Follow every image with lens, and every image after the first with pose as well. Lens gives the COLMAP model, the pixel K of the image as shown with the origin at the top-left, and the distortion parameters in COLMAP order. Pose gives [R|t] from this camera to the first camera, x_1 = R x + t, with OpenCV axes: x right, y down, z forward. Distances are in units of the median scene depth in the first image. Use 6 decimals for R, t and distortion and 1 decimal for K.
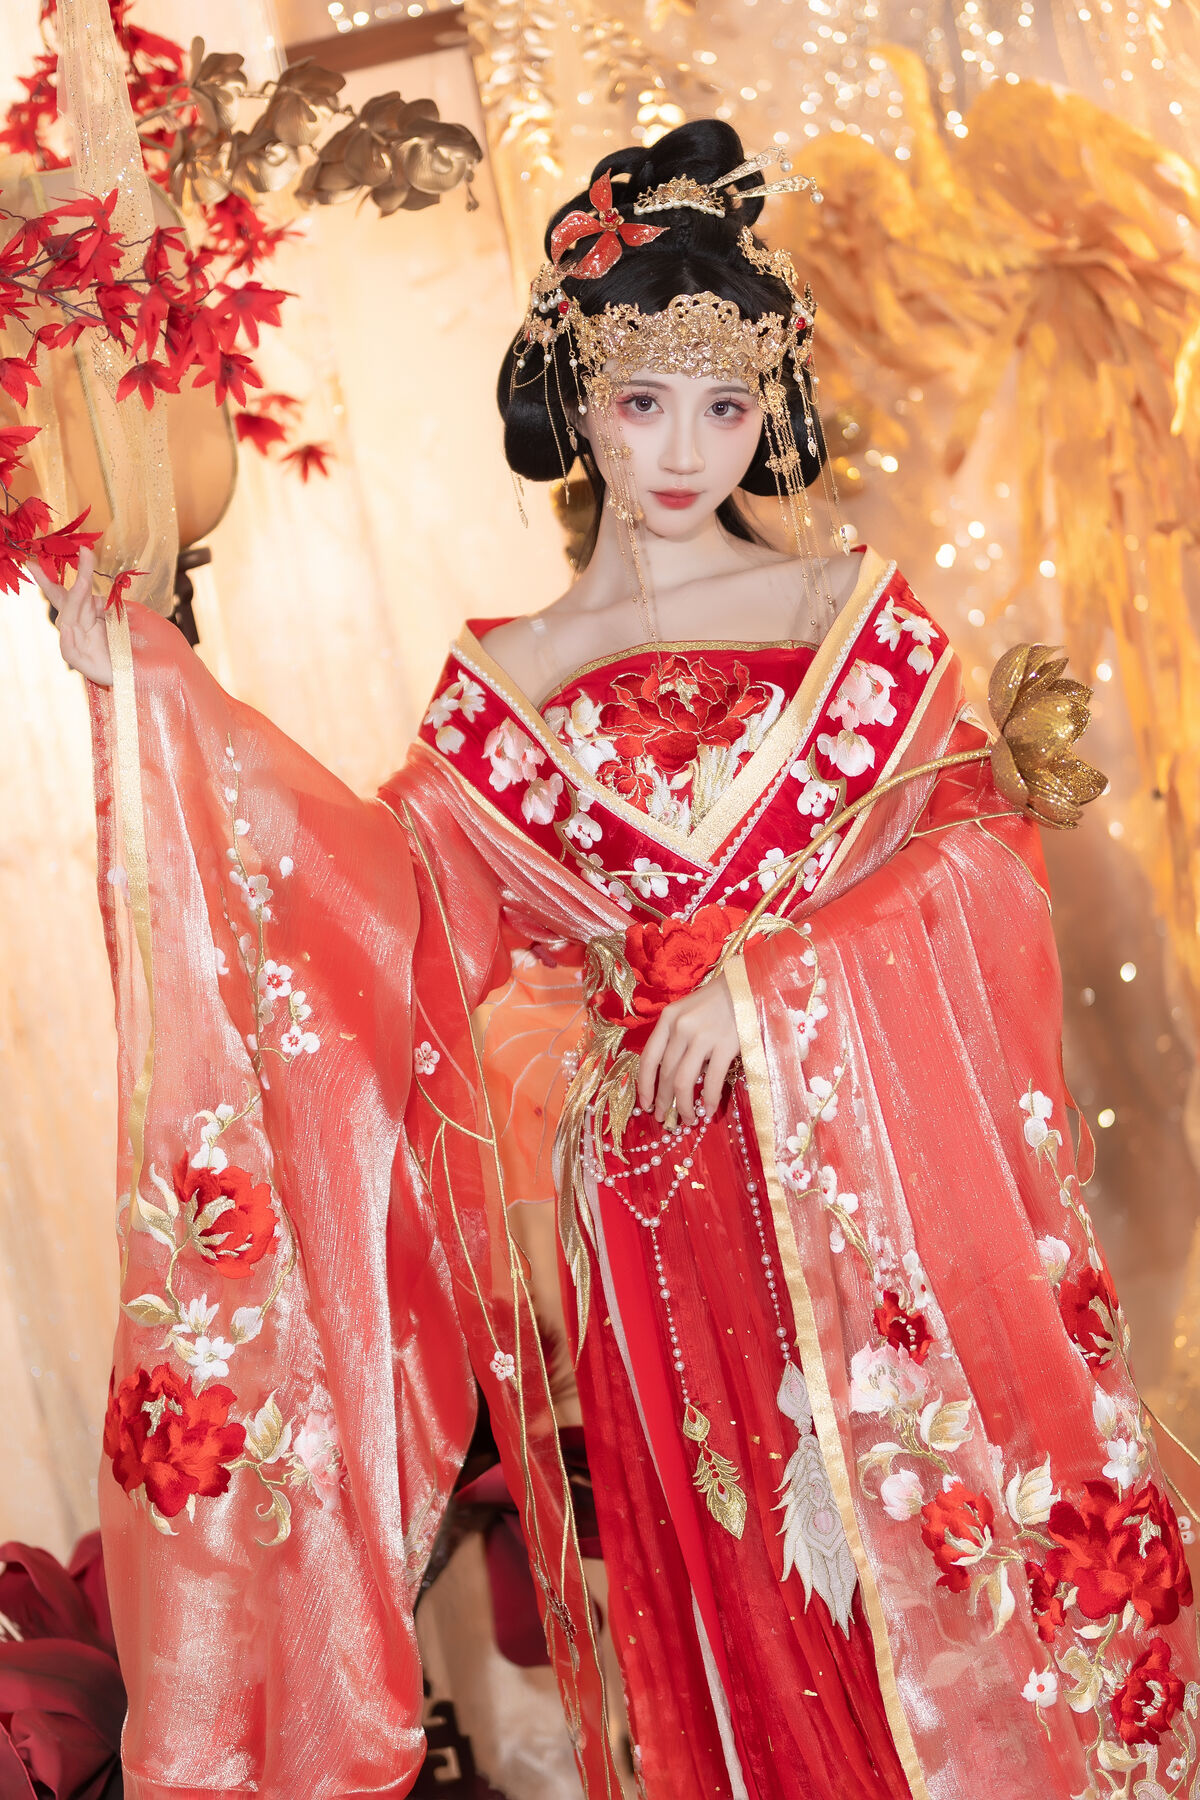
lens RADIAL K [[4450.1, 0, 602.0], [0, 4450.1, 904.3], [0, 0, 1]] dist [-0.008704, 0.327332]
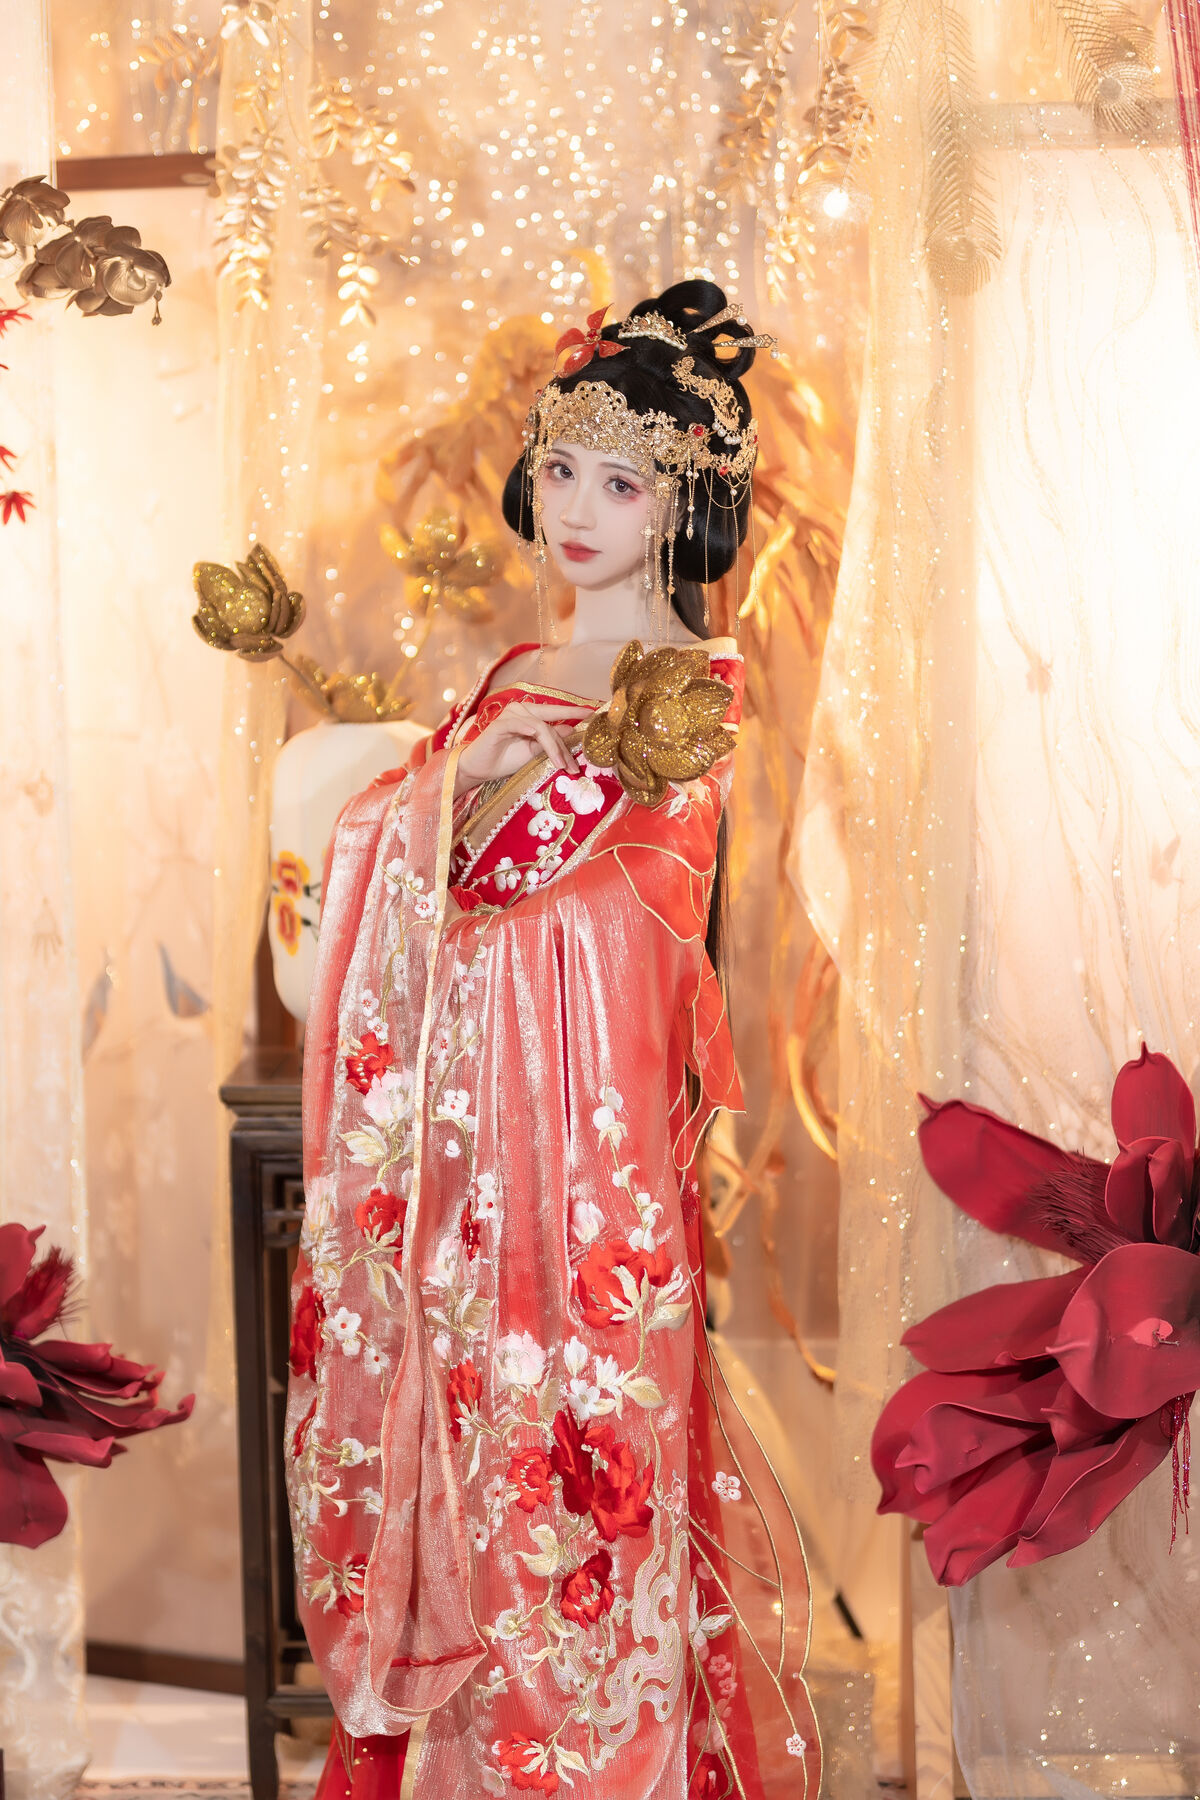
lens RADIAL K [[4373.1, 0, 601.5], [0, 4373.1, 903.9], [0, 0, 1]] dist [-0.007943, 0.064001]
pose [[0.982841, 0.183922, -0.014049, 0.133483], [-0.184195, 0.982653, -0.021555, 0.000881], [0.009841, 0.023773, 0.999669, -0.172428]]
